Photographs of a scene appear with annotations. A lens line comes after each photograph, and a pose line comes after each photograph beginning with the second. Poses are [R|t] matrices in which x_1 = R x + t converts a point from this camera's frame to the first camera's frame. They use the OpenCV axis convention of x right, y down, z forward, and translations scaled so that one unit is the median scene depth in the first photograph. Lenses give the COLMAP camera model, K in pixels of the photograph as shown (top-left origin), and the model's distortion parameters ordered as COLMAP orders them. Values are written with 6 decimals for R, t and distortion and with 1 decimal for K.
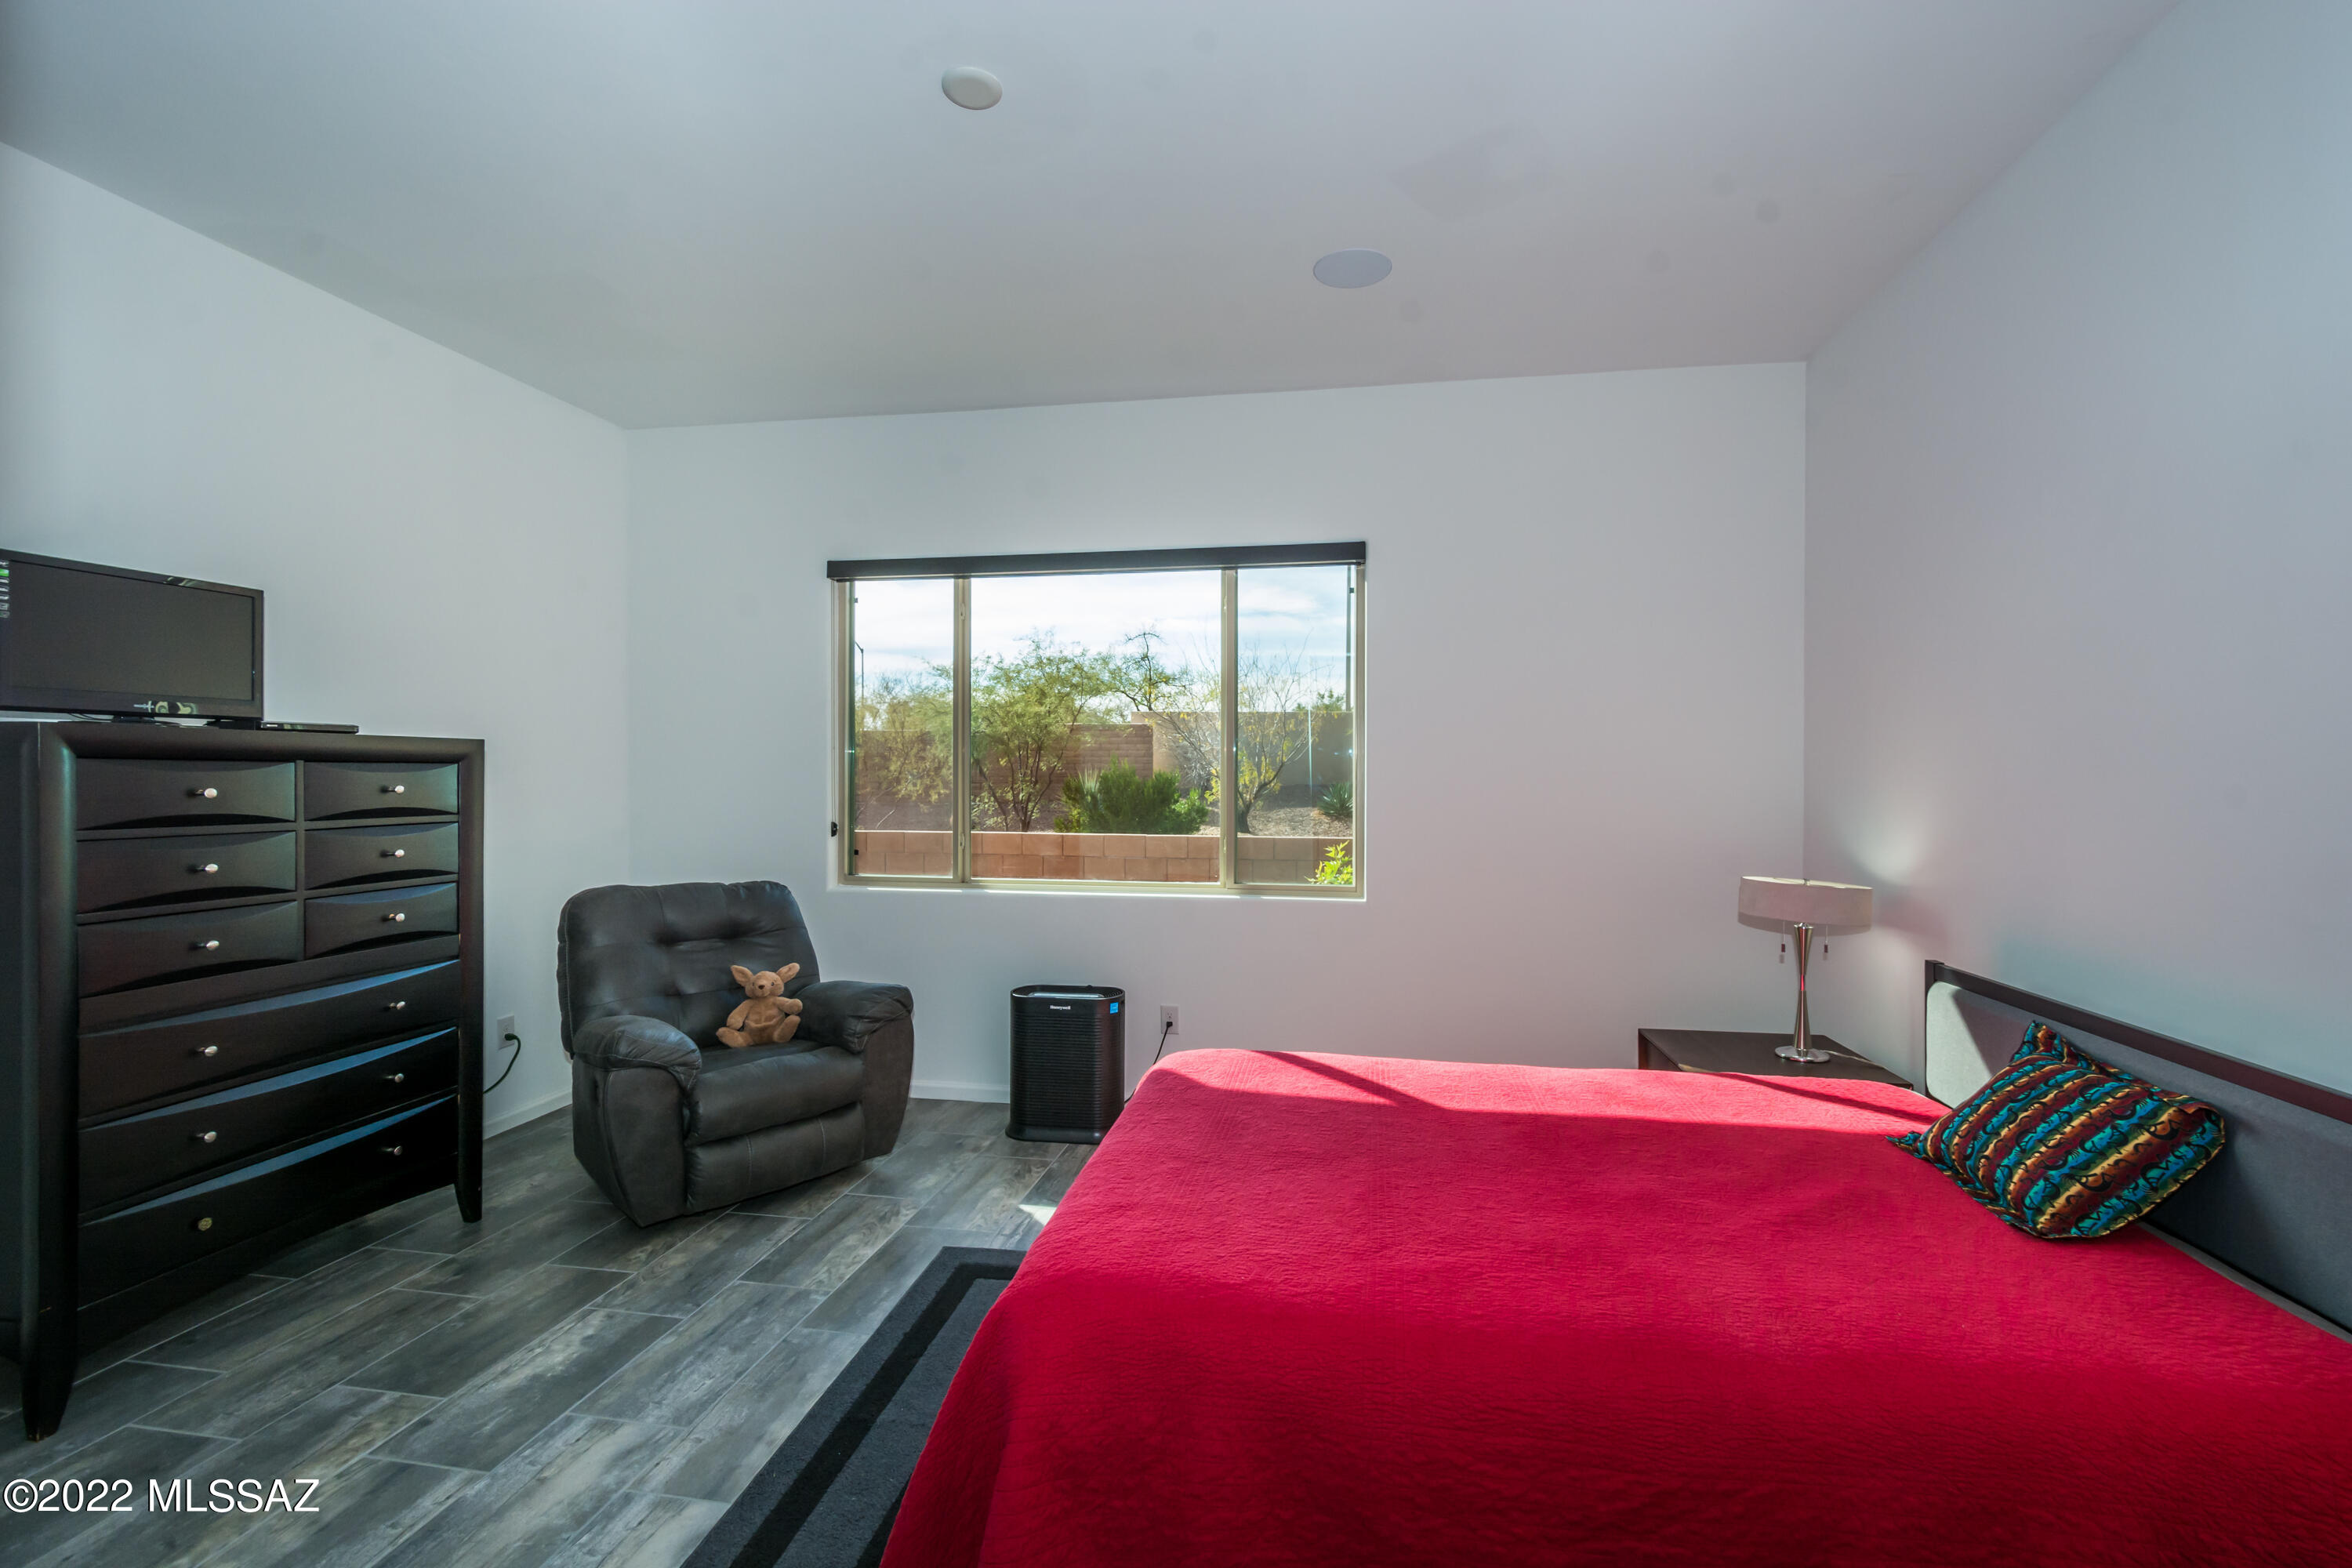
lens RADIAL K [[1020.8, 0, 1204.2], [0, 1020.8, 792.9], [0, 0, 1]] dist [0.002157, 0.000124]
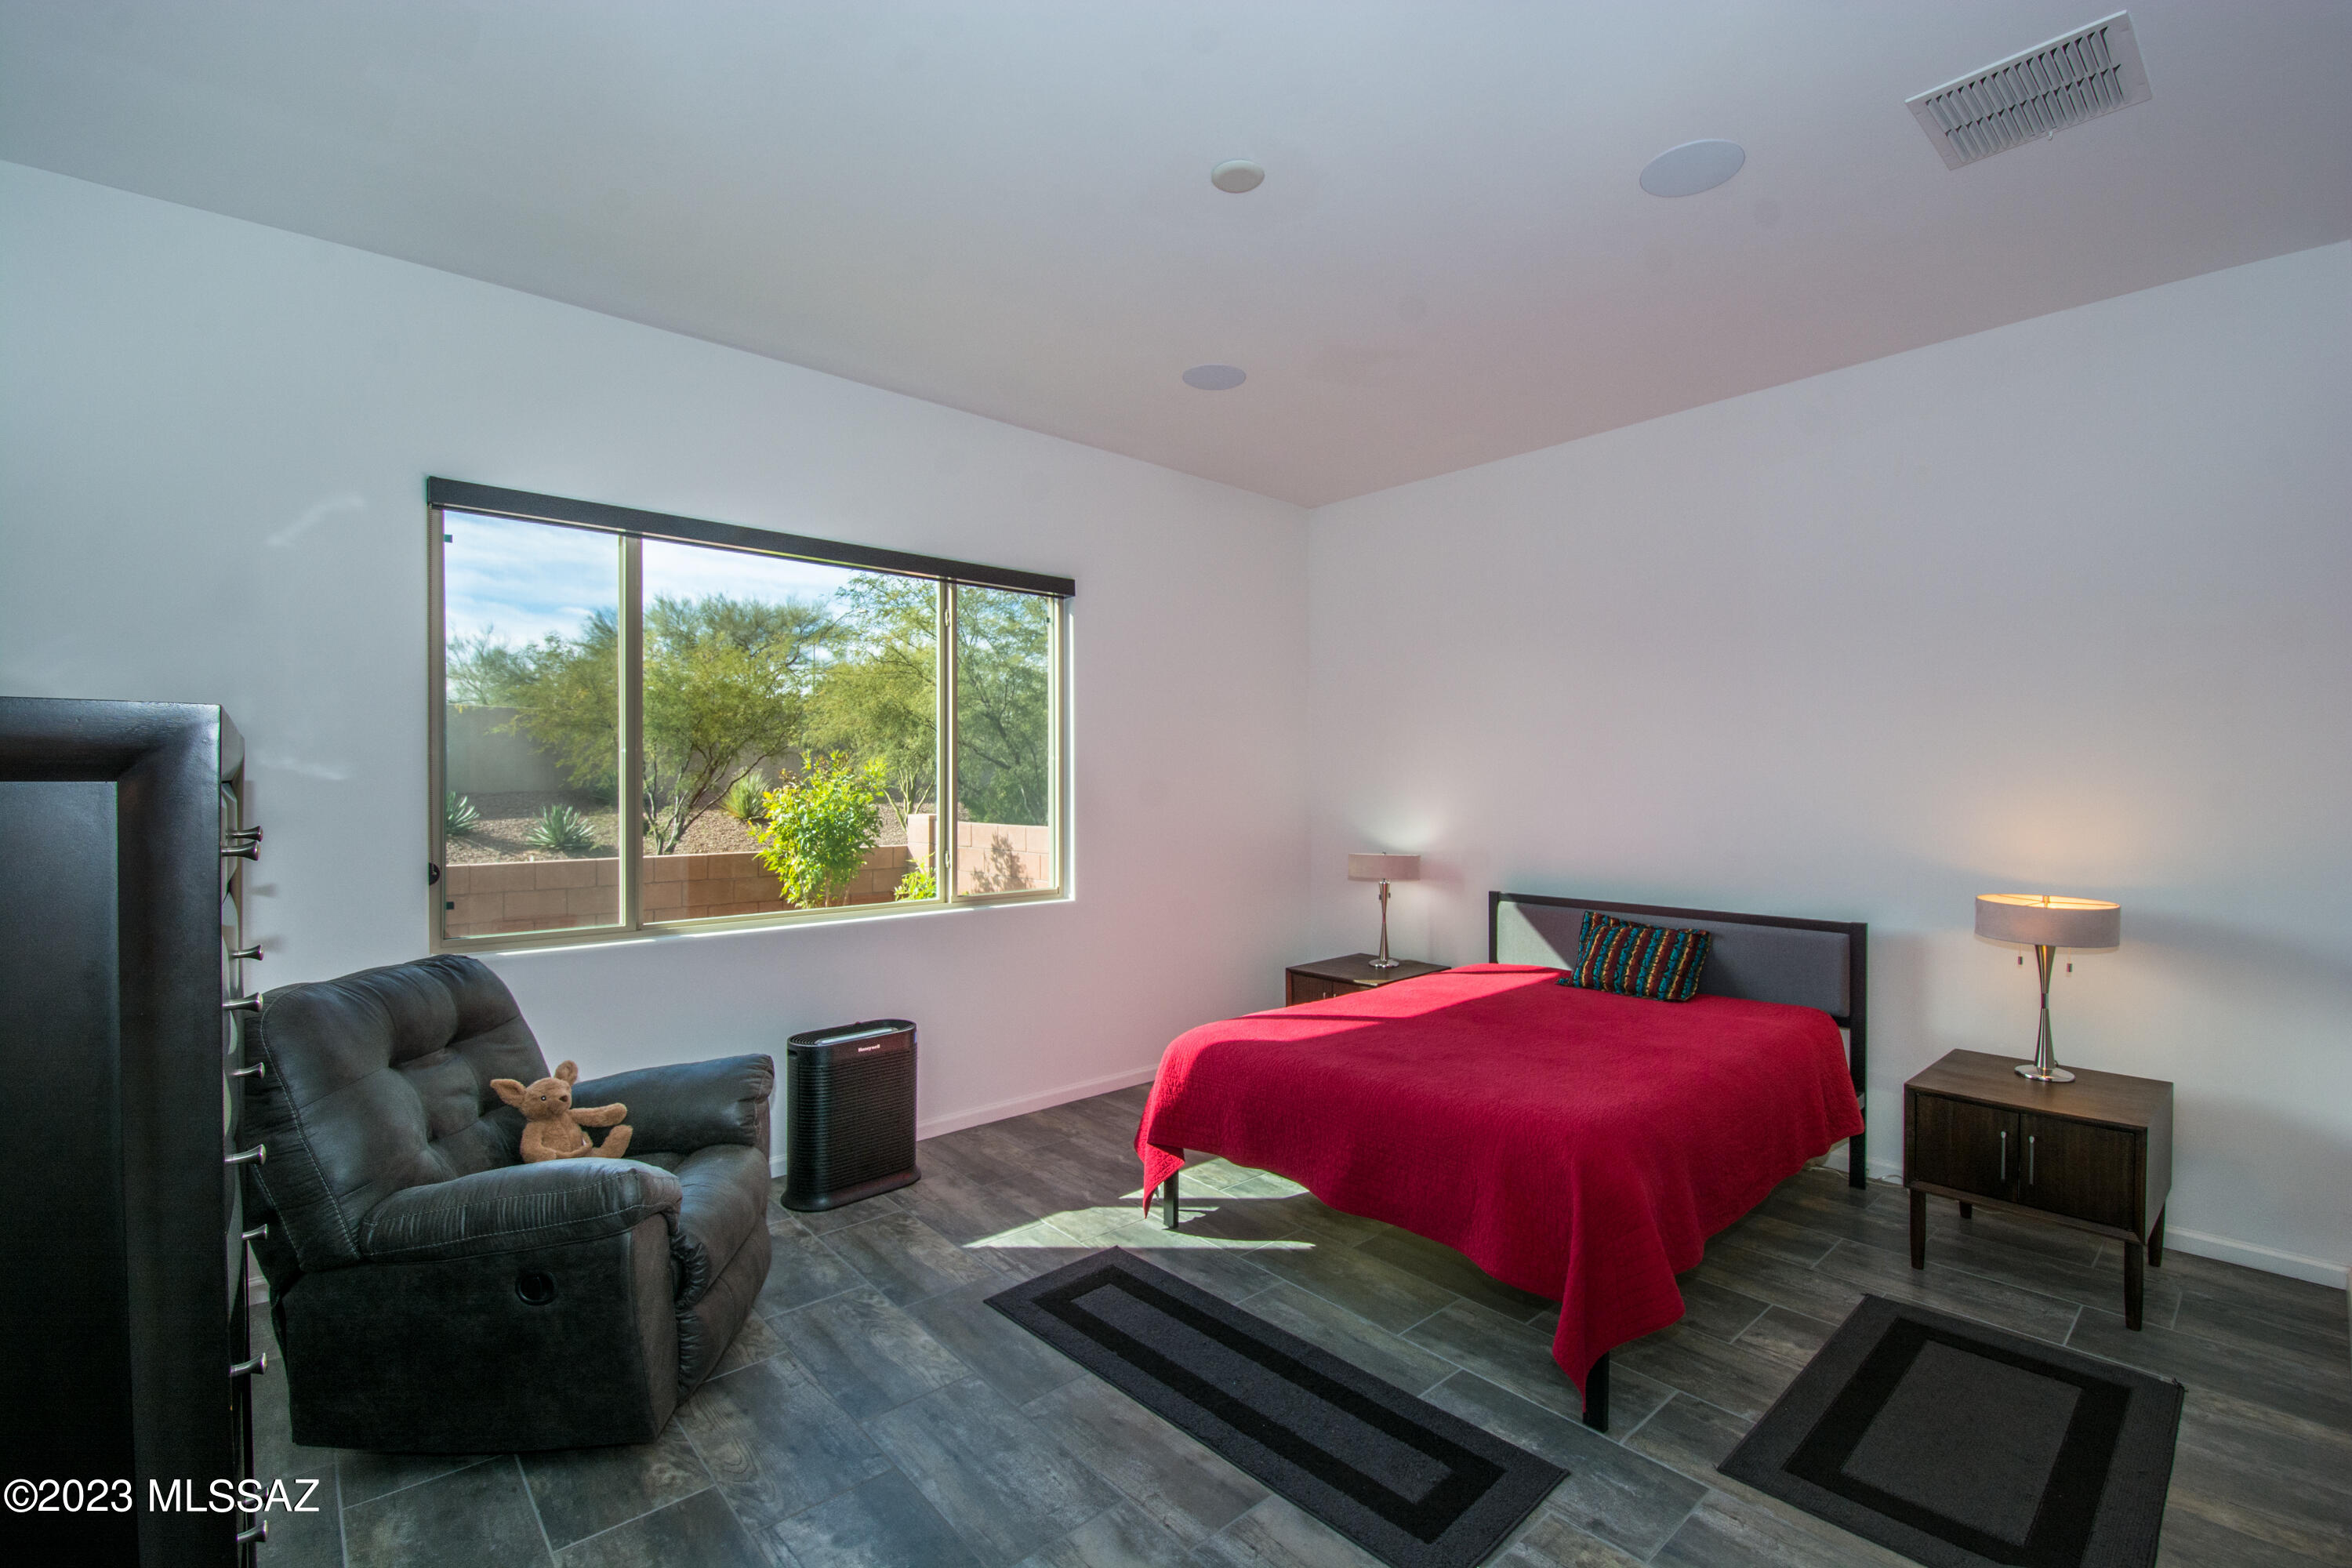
lens RADIAL K [[1061.1, 0, 1176.0], [0, 1061.1, 784.0], [0, 0, 1]] dist [0.002880, 0.000149]
pose [[0.618548, -0.010183, 0.785681, -0.874259], [0.017436, 0.999848, -0.000768, -0.020403], [-0.785553, 0.014174, 0.618632, 0.251694]]
